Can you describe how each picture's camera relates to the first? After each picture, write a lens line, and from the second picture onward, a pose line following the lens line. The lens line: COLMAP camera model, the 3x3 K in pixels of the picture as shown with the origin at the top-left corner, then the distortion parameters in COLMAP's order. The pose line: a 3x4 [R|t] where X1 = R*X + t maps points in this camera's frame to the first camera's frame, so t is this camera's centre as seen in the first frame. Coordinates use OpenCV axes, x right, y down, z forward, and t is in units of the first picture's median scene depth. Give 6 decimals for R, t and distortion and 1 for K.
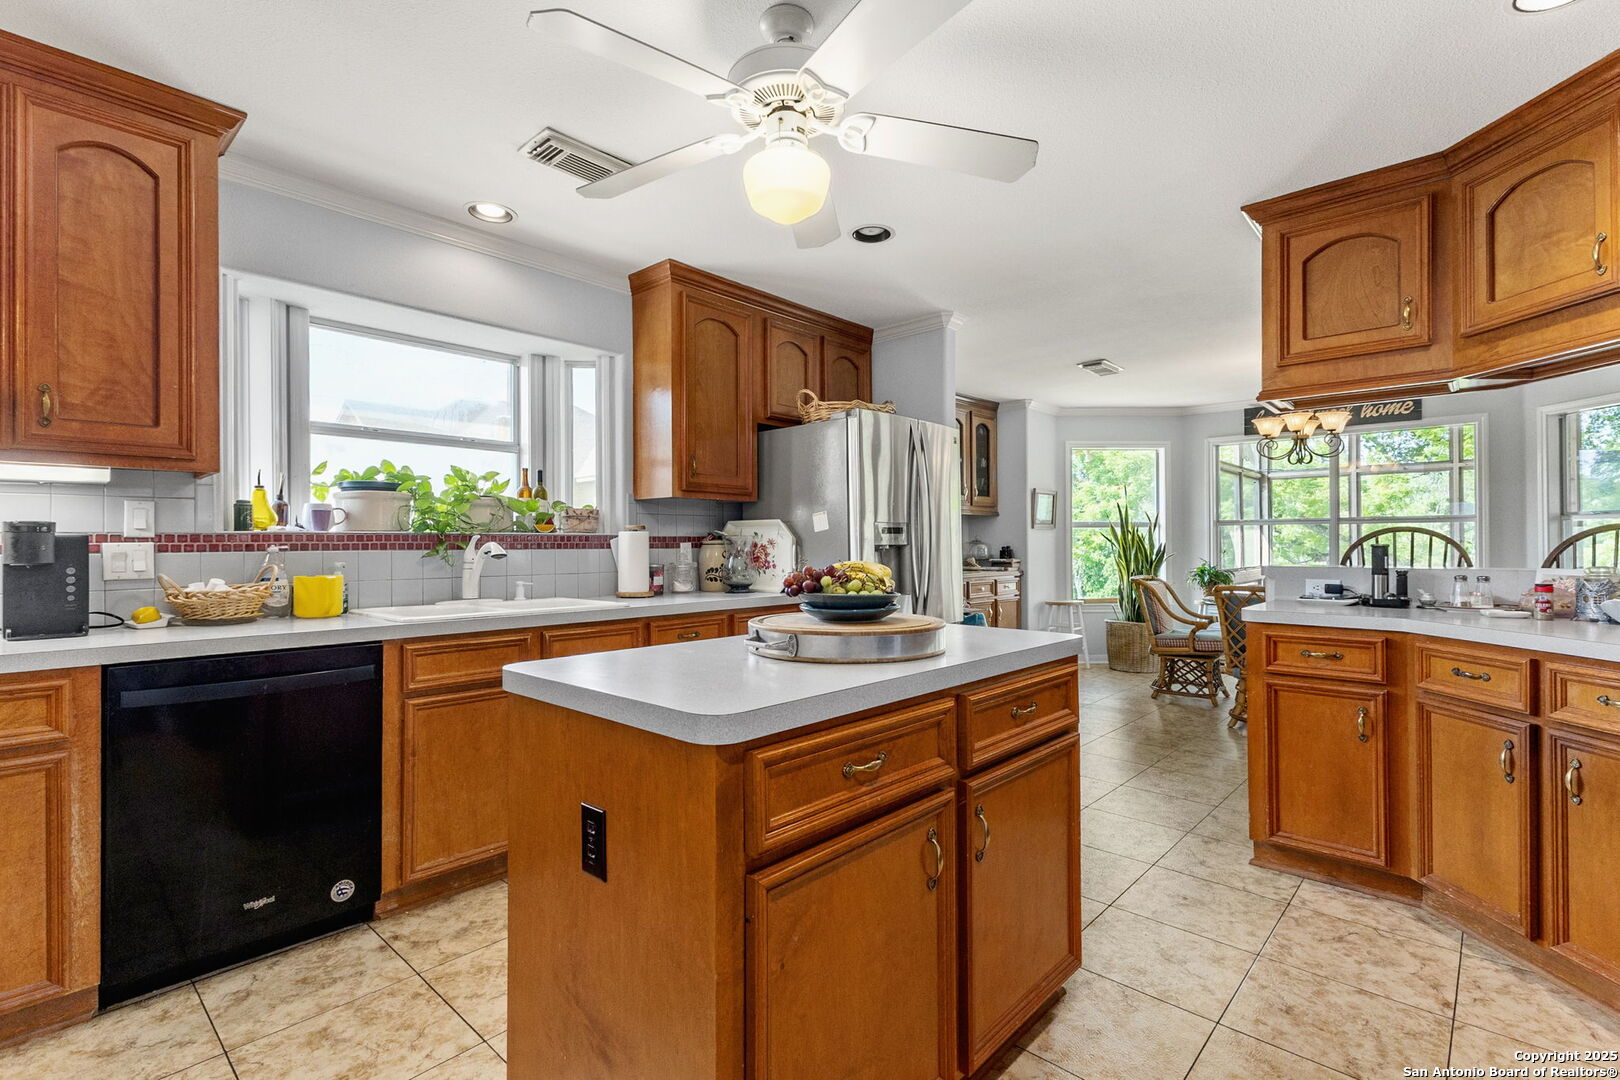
lens RADIAL K [[750.1, 0, 808.1], [0, 750.1, 543.6], [0, 0, 1]] dist [-0.000739, -0.002934]
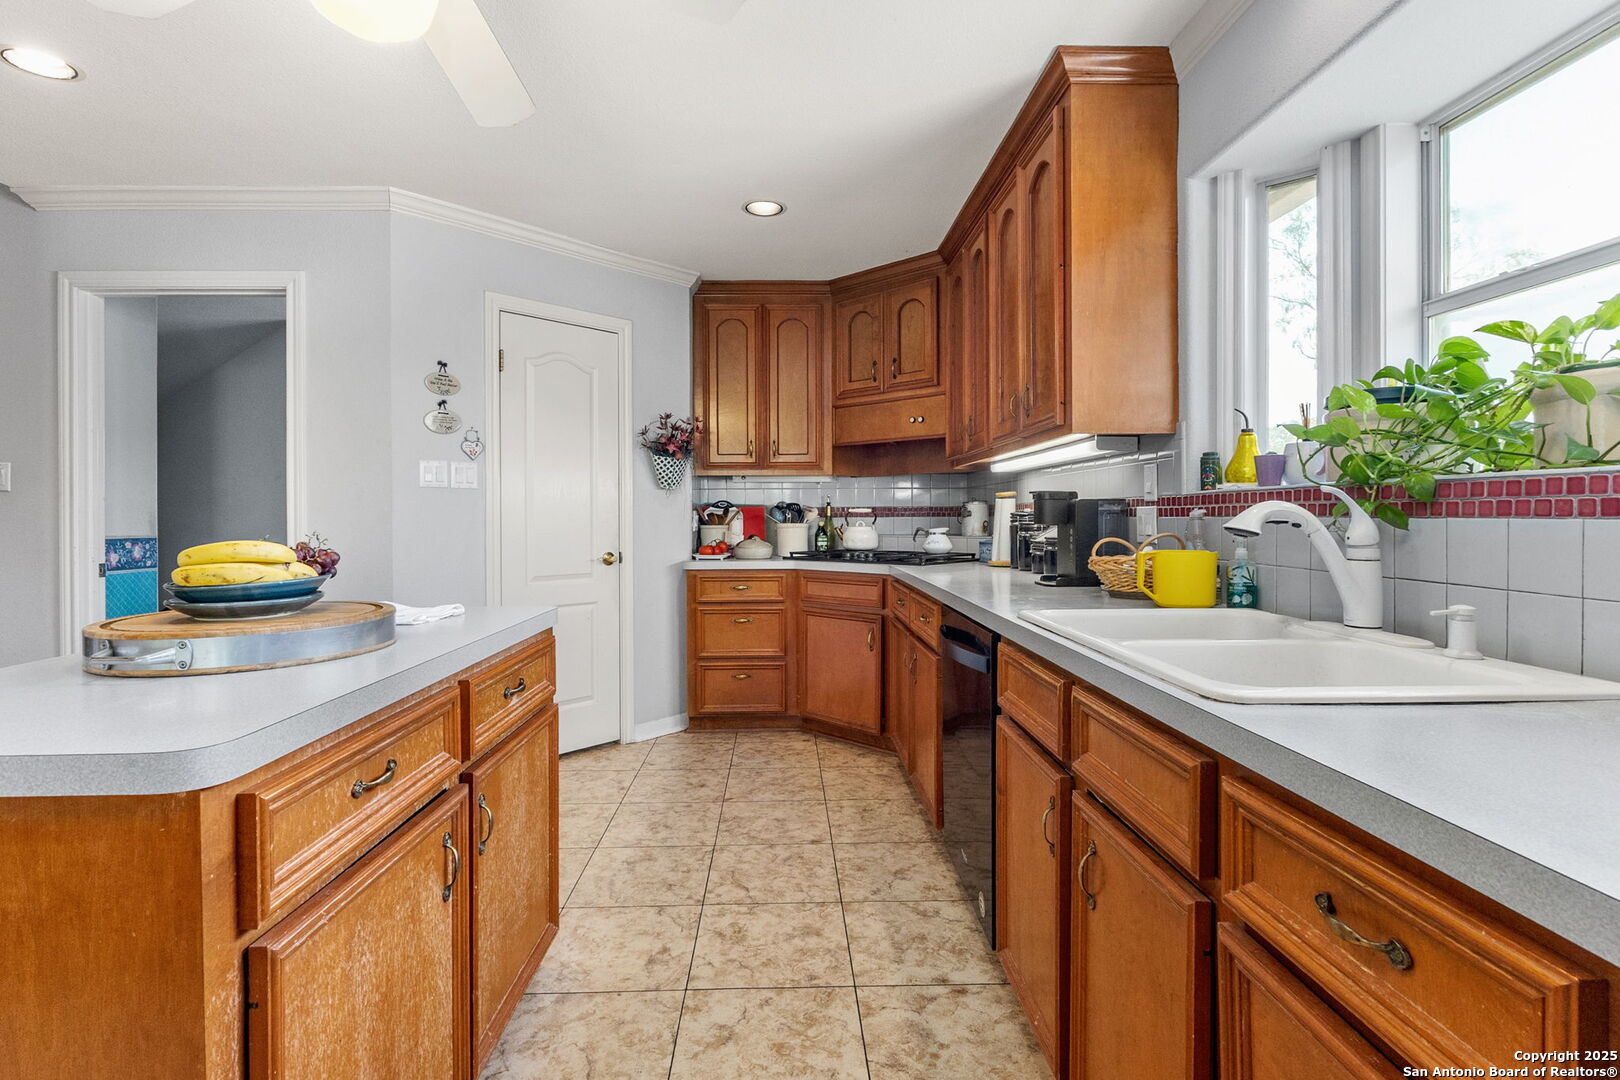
lens RADIAL K [[750.1, 0, 797.6], [0, 750.1, 523.5], [0, 0, 1]] dist [-0.000739, -0.002934]
pose [[-0.710870, 0.013981, -0.703185, 0.054011], [0.006668, 0.999891, 0.013138, 0.002009], [0.703292, 0.004651, -0.710886, 0.557715]]
